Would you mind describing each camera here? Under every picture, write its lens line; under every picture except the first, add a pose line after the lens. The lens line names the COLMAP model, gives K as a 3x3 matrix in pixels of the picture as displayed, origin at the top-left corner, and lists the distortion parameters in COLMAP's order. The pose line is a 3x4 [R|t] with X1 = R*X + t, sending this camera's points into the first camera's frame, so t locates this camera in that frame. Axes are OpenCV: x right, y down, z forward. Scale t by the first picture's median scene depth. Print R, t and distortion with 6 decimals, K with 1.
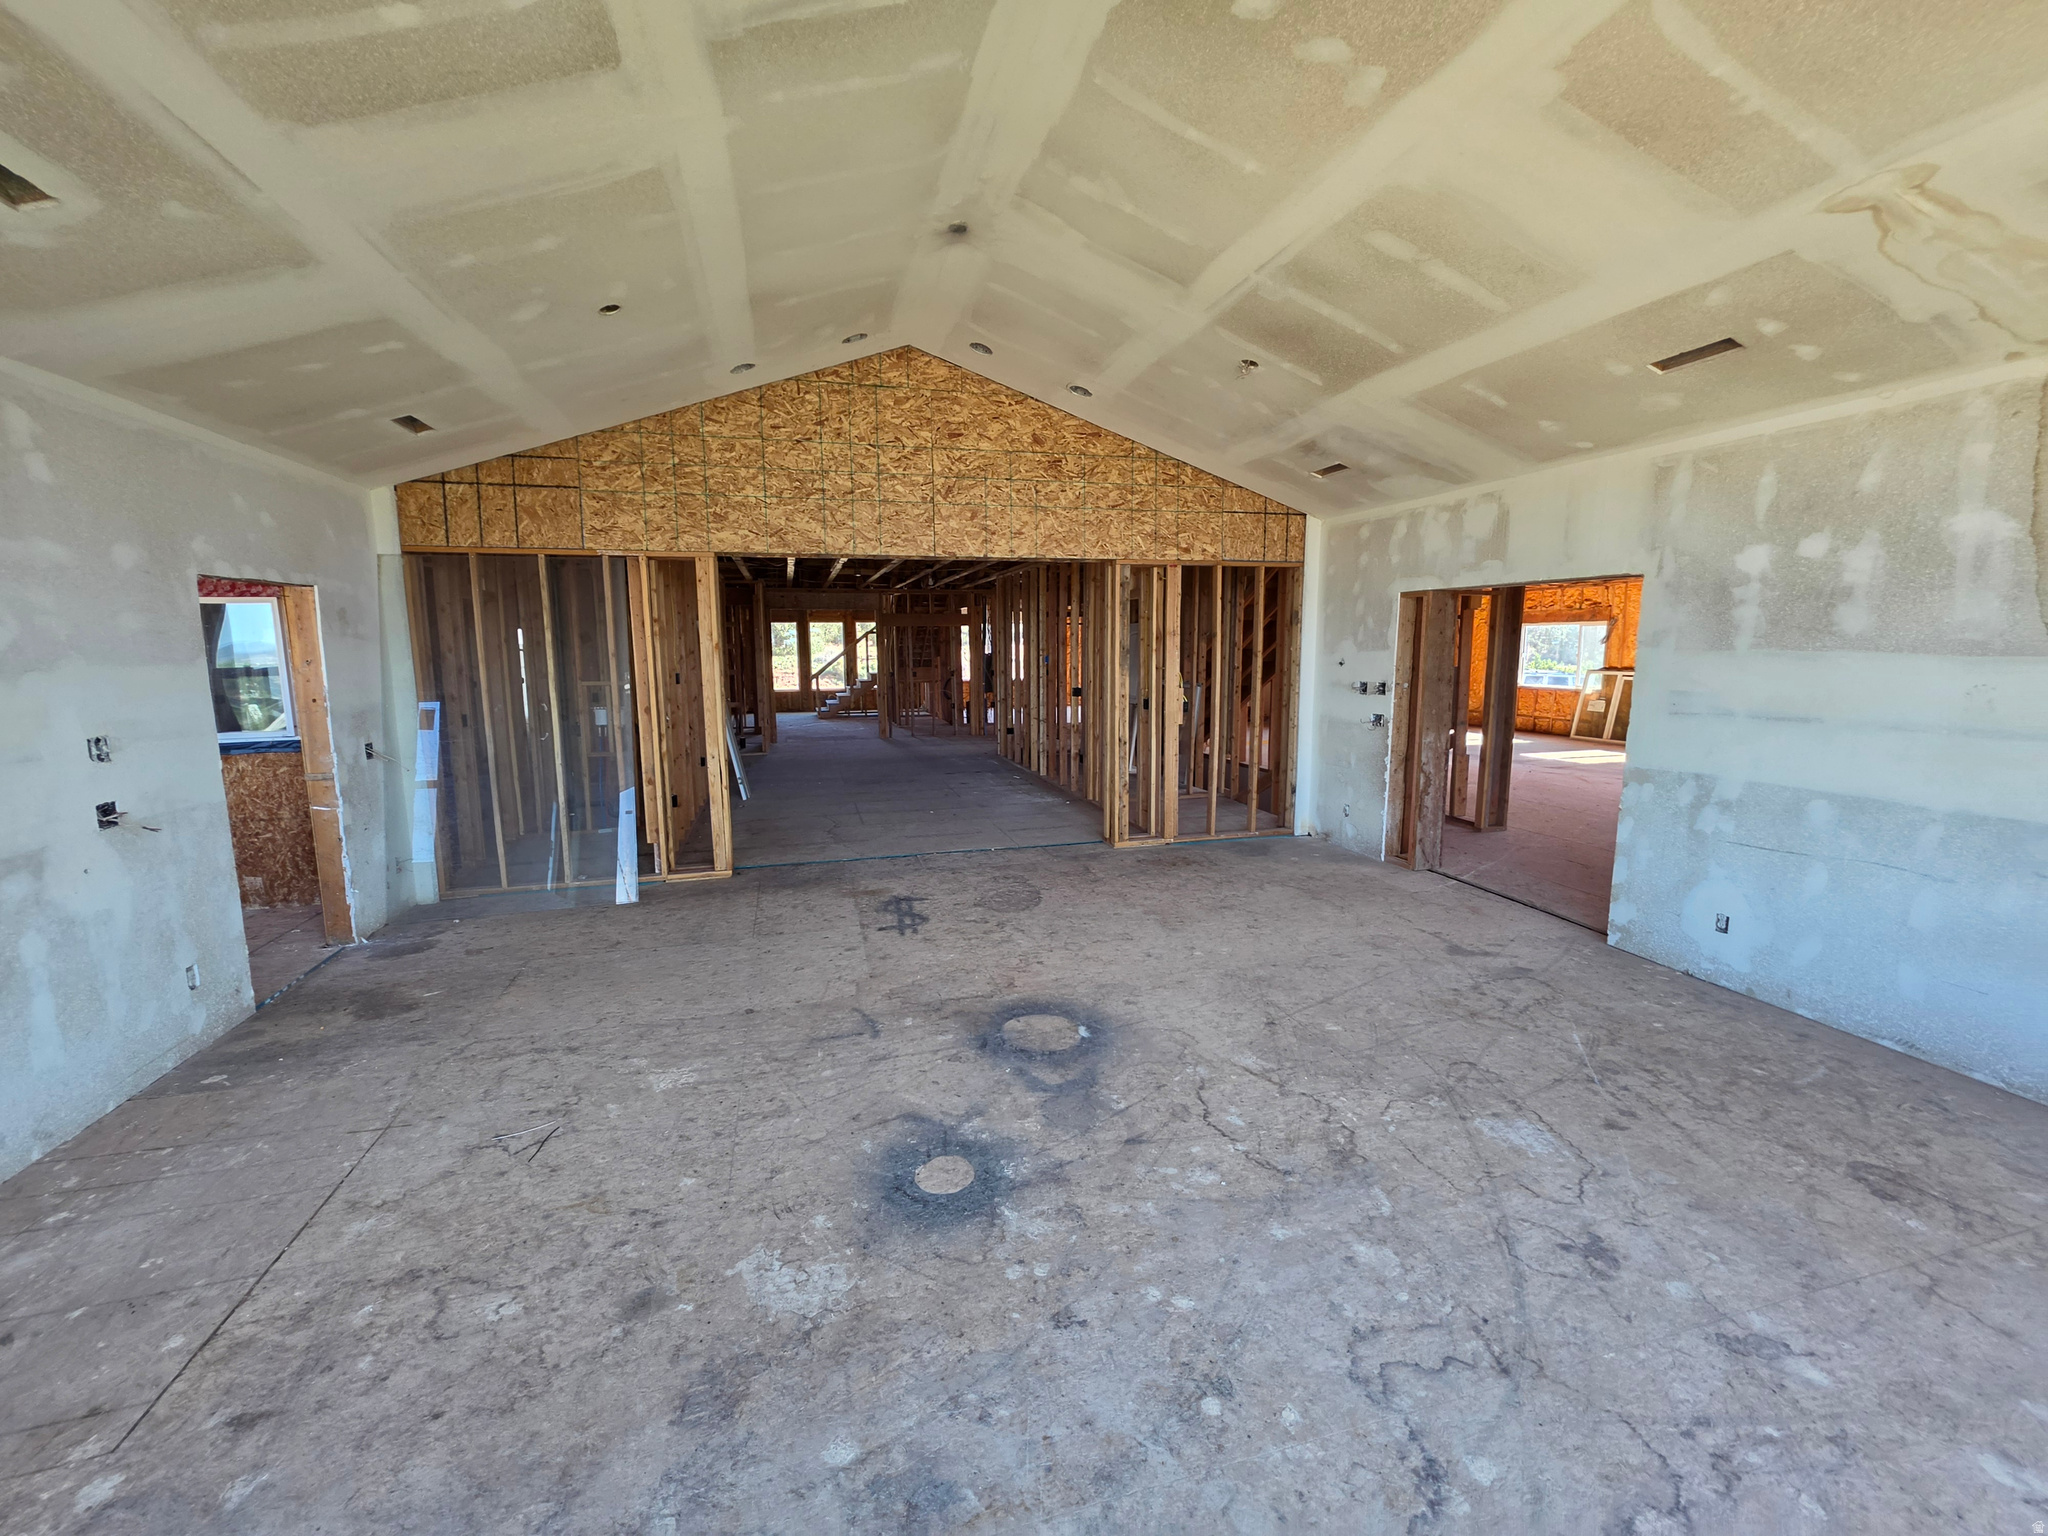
lens RADIAL K [[828.2, 0, 1021.3], [0, 828.2, 755.0], [0, 0, 1]] dist [-0.001625, 0.000533]
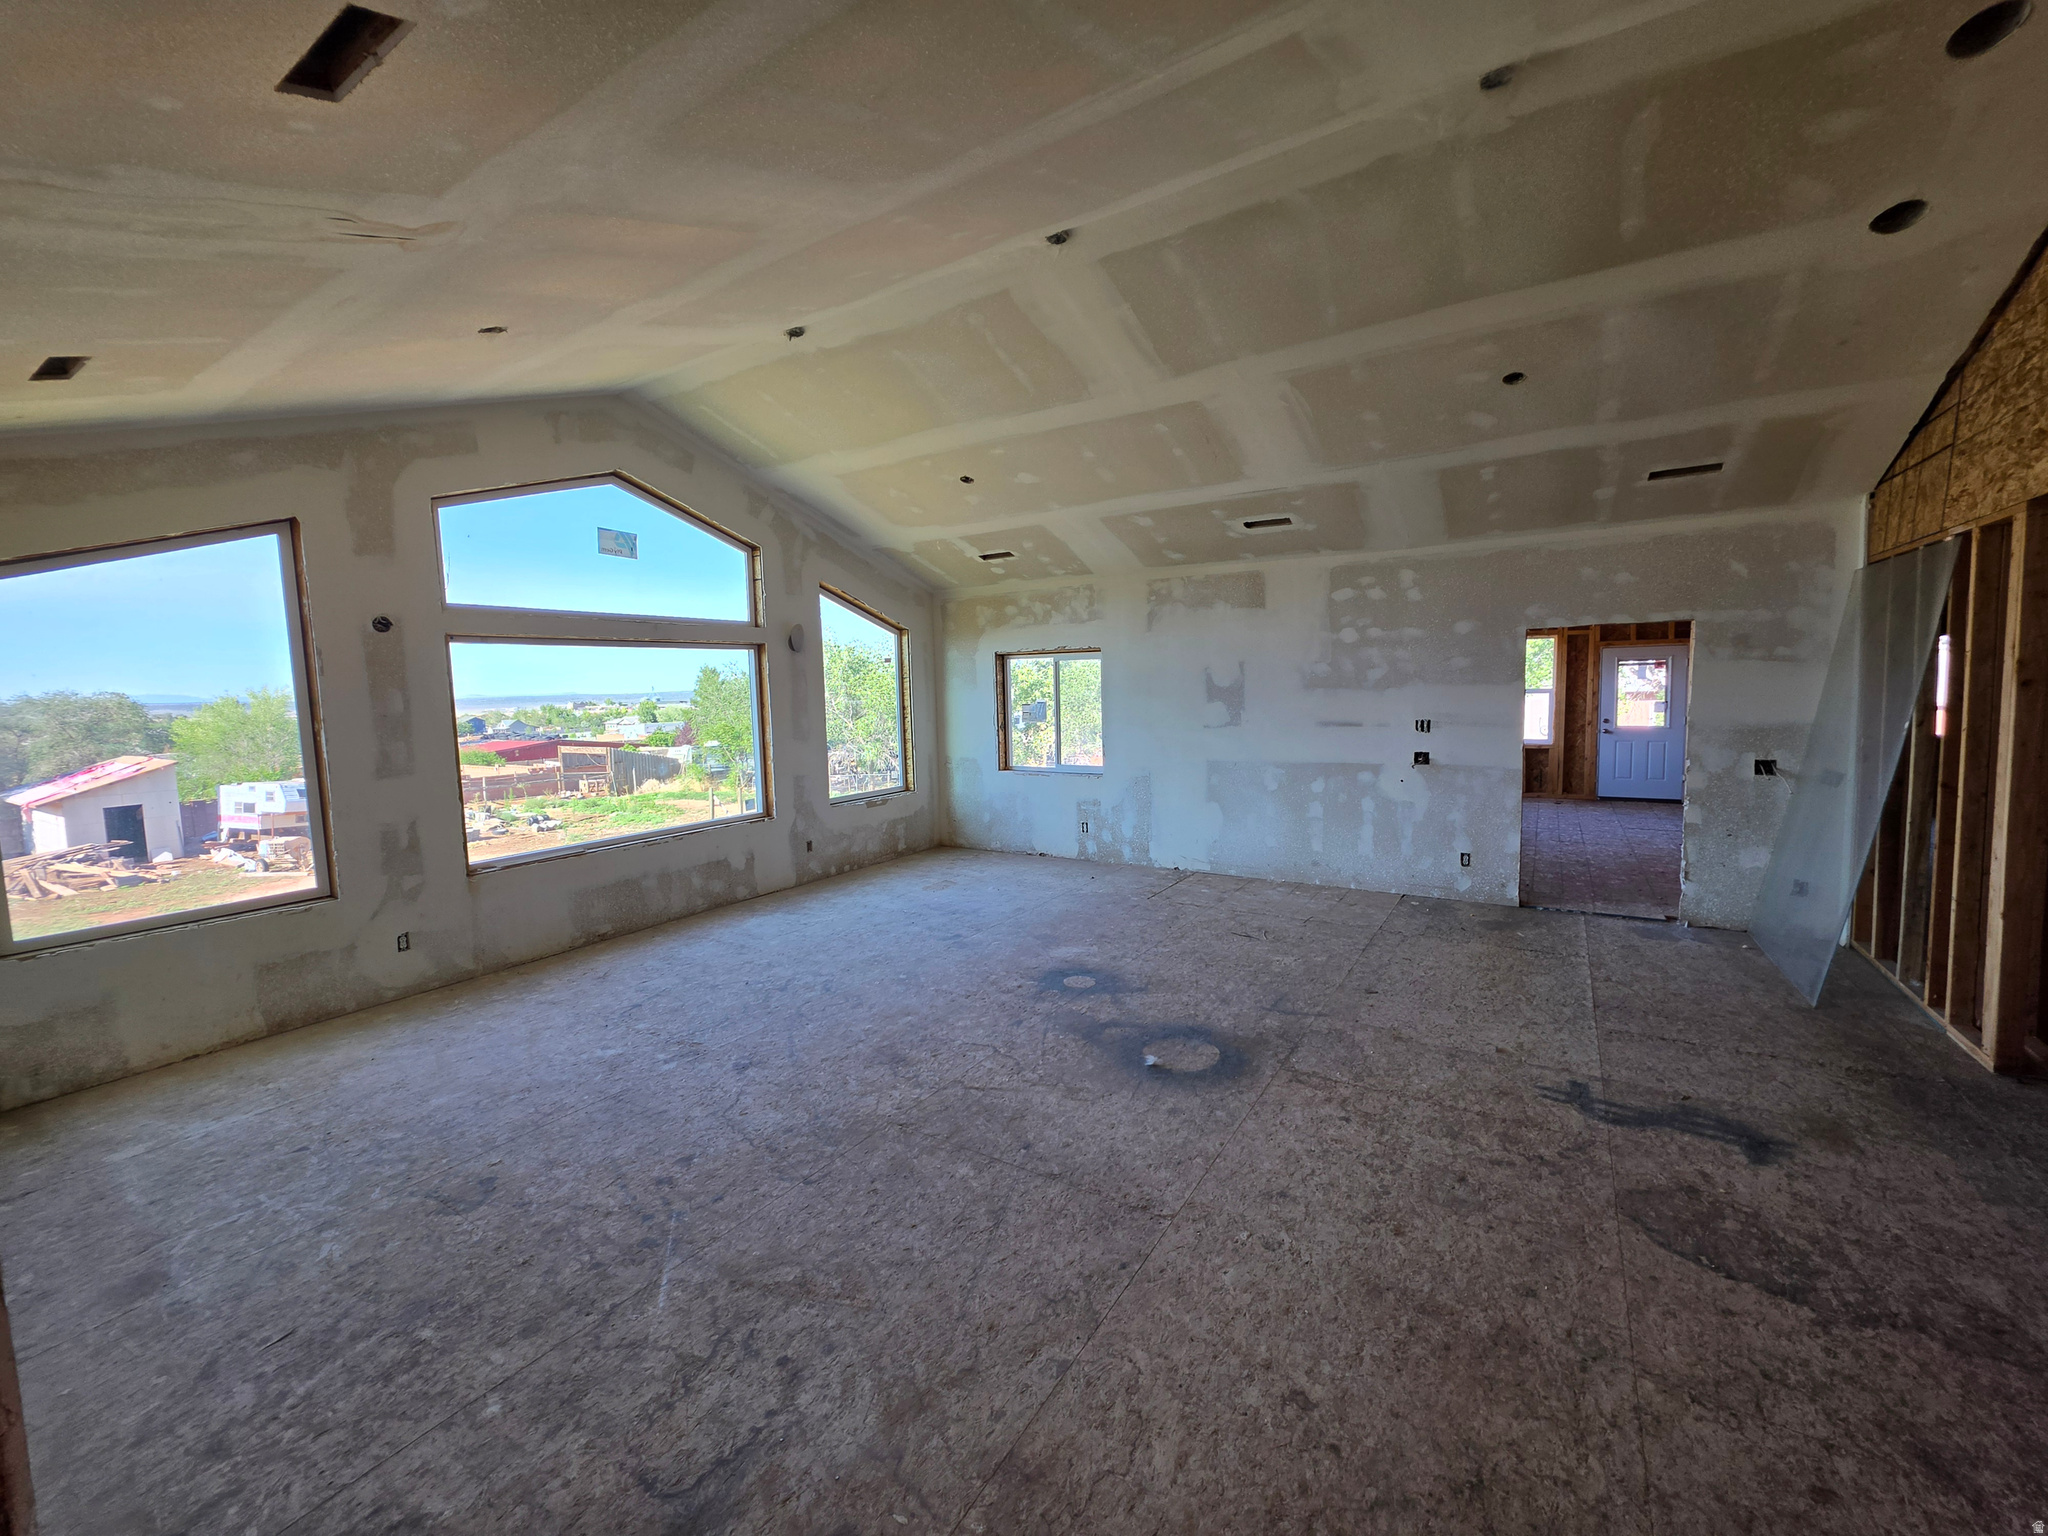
lens RADIAL K [[828.2, 0, 1021.3], [0, 828.2, 765.0], [0, 0, 1]] dist [-0.001625, 0.000533]
pose [[-0.747164, 0.089546, -0.658580, 0.829205], [-0.058911, 0.978060, 0.199820, -0.220419], [0.662024, 0.188096, -0.725496, 1.546349]]
